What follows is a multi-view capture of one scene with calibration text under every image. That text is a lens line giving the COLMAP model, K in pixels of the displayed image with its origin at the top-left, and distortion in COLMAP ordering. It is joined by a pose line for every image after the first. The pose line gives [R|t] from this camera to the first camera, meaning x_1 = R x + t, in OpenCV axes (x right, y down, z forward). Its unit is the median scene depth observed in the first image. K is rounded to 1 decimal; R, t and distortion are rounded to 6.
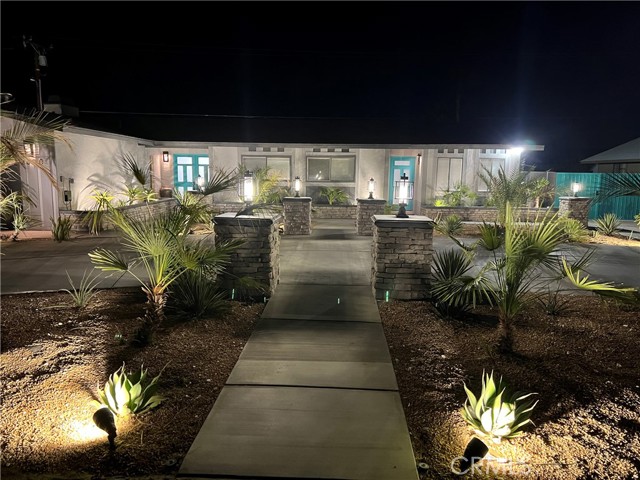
lens RADIAL K [[476.3, 0, 320.8], [0, 476.3, 243.2], [0, 0, 1]] dist [0.079848, -0.108903]
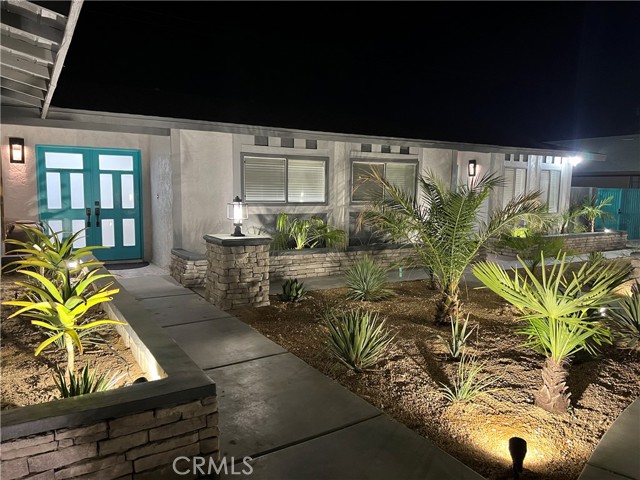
lens RADIAL K [[476.3, 0, 320.8], [0, 476.3, 243.2], [0, 0, 1]] dist [0.079848, -0.108903]
pose [[0.833021, -0.066360, 0.549247, -0.372182], [0.077407, 0.996995, 0.003056, -0.088913], [-0.547799, 0.039970, 0.835655, 0.560769]]
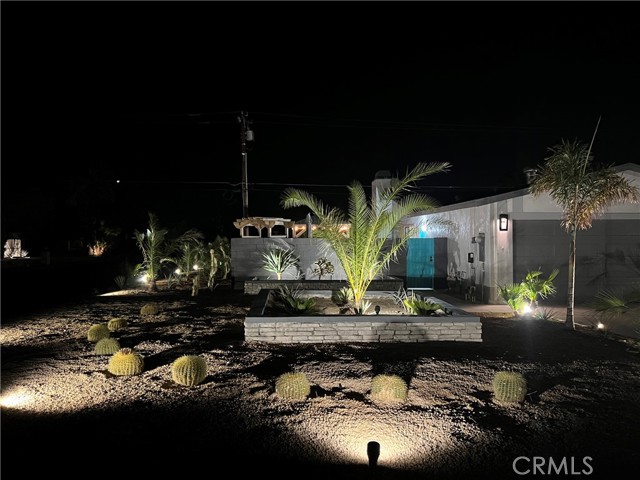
lens RADIAL K [[476.3, 0, 320.8], [0, 476.3, 243.2], [0, 0, 1]] dist [0.079848, -0.108903]
pose [[0.994819, -0.021002, 0.099472, -1.081171], [0.034089, 0.990696, -0.131757, -0.030057], [-0.095780, 0.134465, 0.986279, 0.041529]]
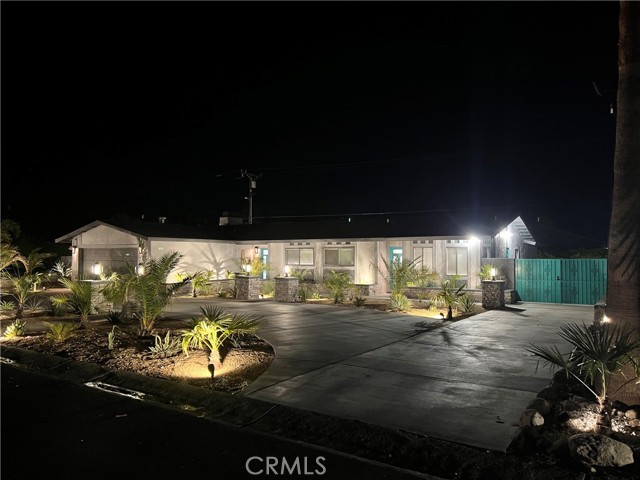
lens RADIAL K [[476.3, 0, 320.8], [0, 476.3, 243.2], [0, 0, 1]] dist [0.079848, -0.108903]
pose [[0.858354, -0.025733, -0.512413, 0.667769], [-0.065618, 0.985033, -0.159387, 0.023423], [0.508845, 0.170434, 0.843818, -0.162278]]
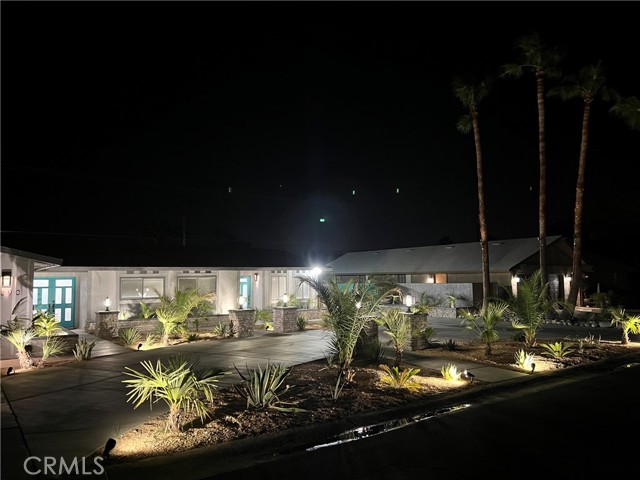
lens RADIAL K [[476.3, 0, 320.8], [0, 476.3, 243.2], [0, 0, 1]] dist [0.079848, -0.108903]
pose [[0.784781, 0.023817, 0.619316, -0.500370], [0.113429, 0.976864, -0.181301, -0.004501], [-0.609305, 0.212529, 0.763923, -0.164988]]
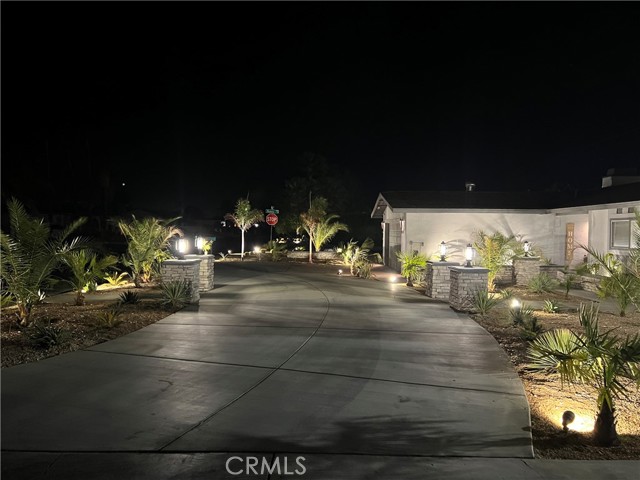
lens RADIAL K [[476.3, 0, 320.8], [0, 476.3, 243.2], [0, 0, 1]] dist [0.079848, -0.108903]
pose [[0.041502, 0.010525, -0.999083, 0.668583], [-0.153084, 0.988205, 0.004052, -0.067215], [0.987341, 0.152776, 0.042624, 0.470138]]
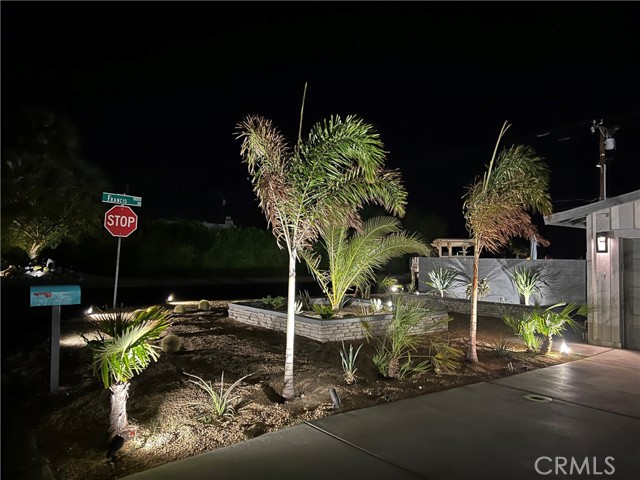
lens RADIAL K [[476.3, 0, 320.8], [0, 476.3, 243.2], [0, 0, 1]] dist [0.079848, -0.108903]
pose [[0.664473, -0.025550, -0.746875, -0.541793], [-0.113007, 0.984487, -0.134218, -0.030447], [0.738718, 0.173587, 0.651278, 0.100633]]
